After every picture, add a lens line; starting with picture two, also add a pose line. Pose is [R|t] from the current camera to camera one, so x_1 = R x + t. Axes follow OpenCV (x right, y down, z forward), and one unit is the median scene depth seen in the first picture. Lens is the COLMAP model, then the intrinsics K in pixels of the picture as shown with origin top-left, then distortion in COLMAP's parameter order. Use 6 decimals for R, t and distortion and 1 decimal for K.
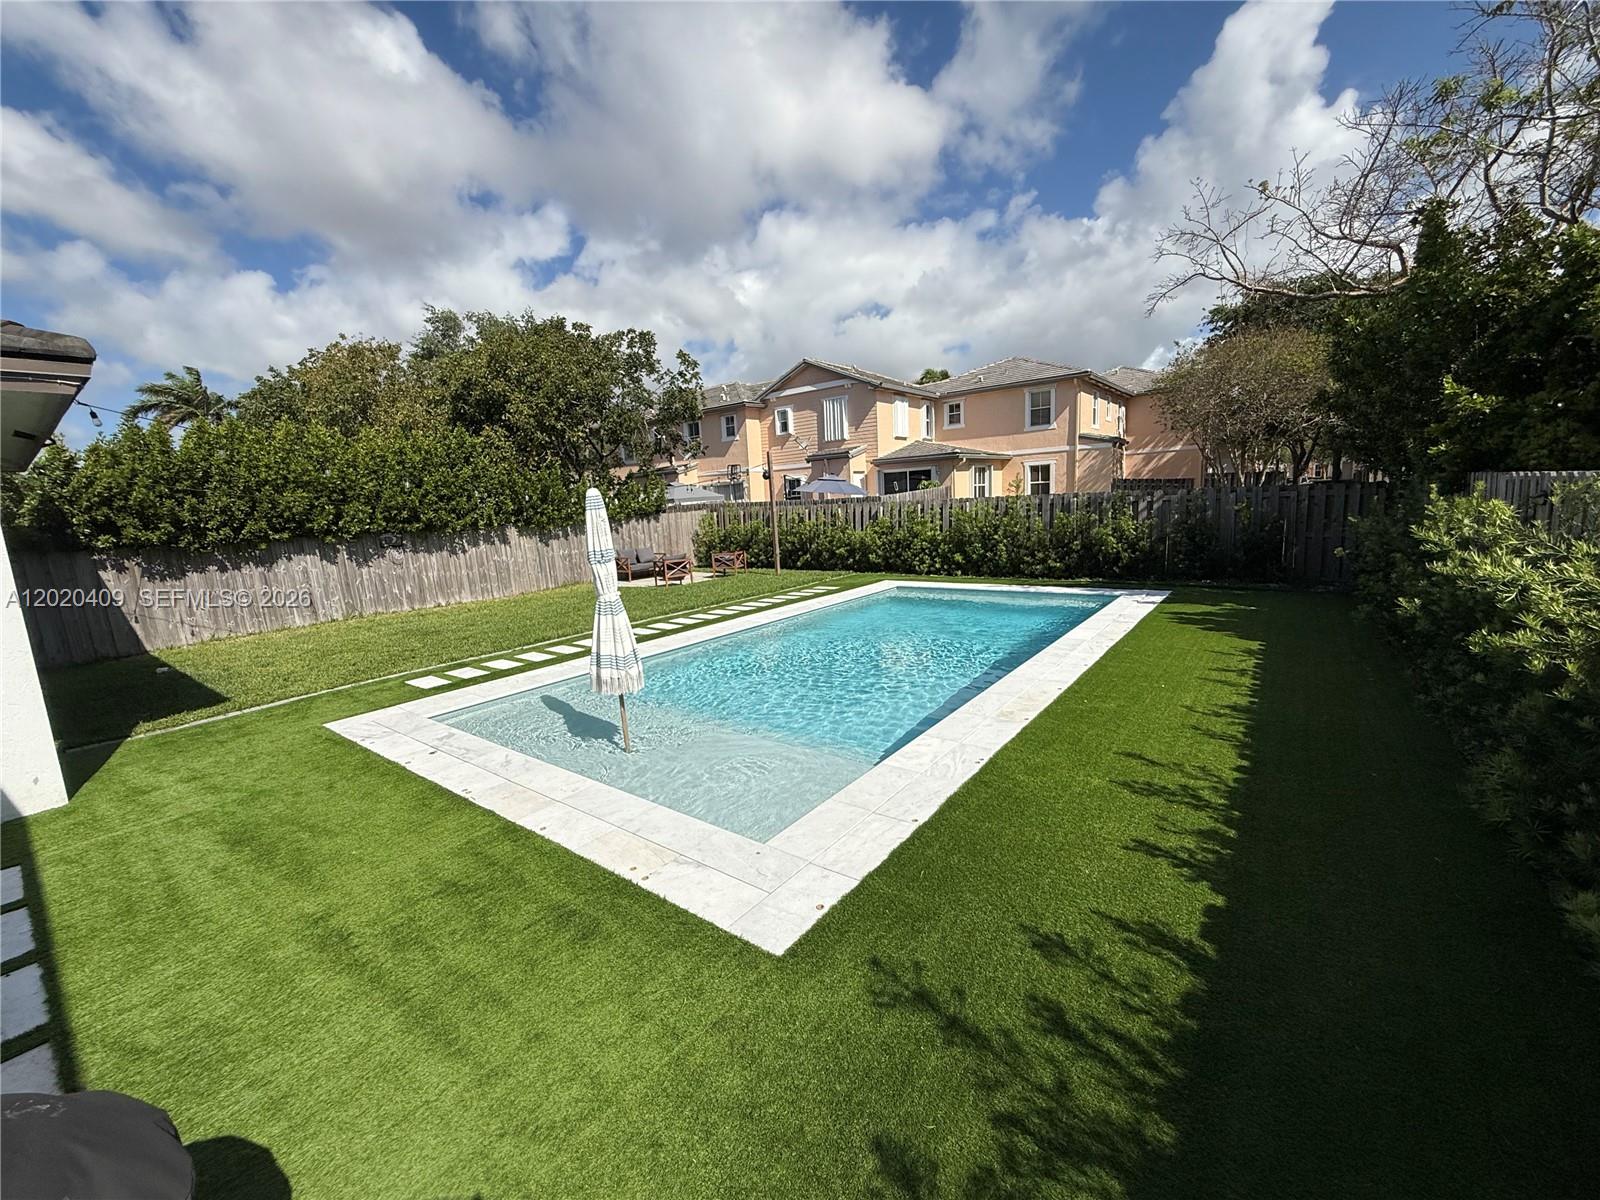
lens RADIAL K [[636.5, 0, 791.4], [0, 636.5, 601.0], [0, 0, 1]] dist [-0.009662, -0.000397]
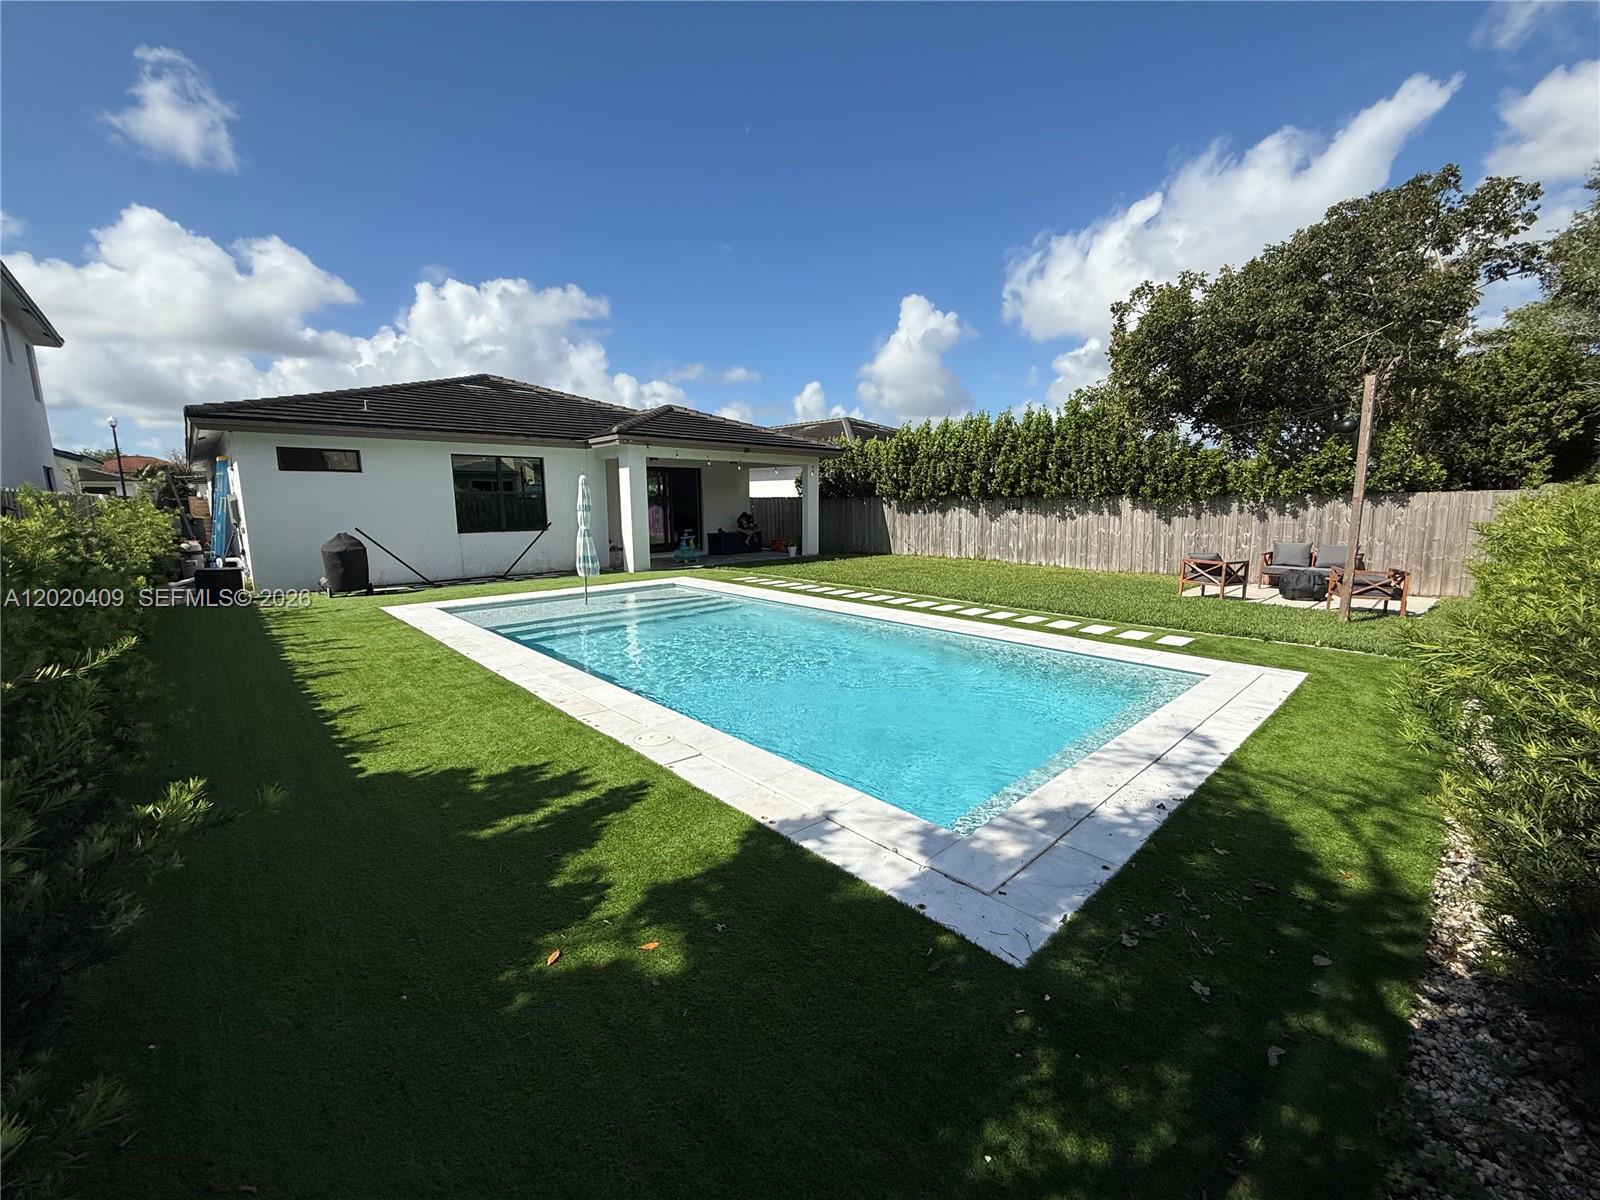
lens RADIAL K [[636.5, 0, 791.8], [0, 636.5, 607.4], [0, 0, 1]] dist [-0.009662, -0.000397]
pose [[-0.156795, 0.223717, -0.961959, 0.658132], [-0.136347, 0.959777, 0.245434, -0.146167], [0.978174, 0.169643, -0.119986, 0.780454]]
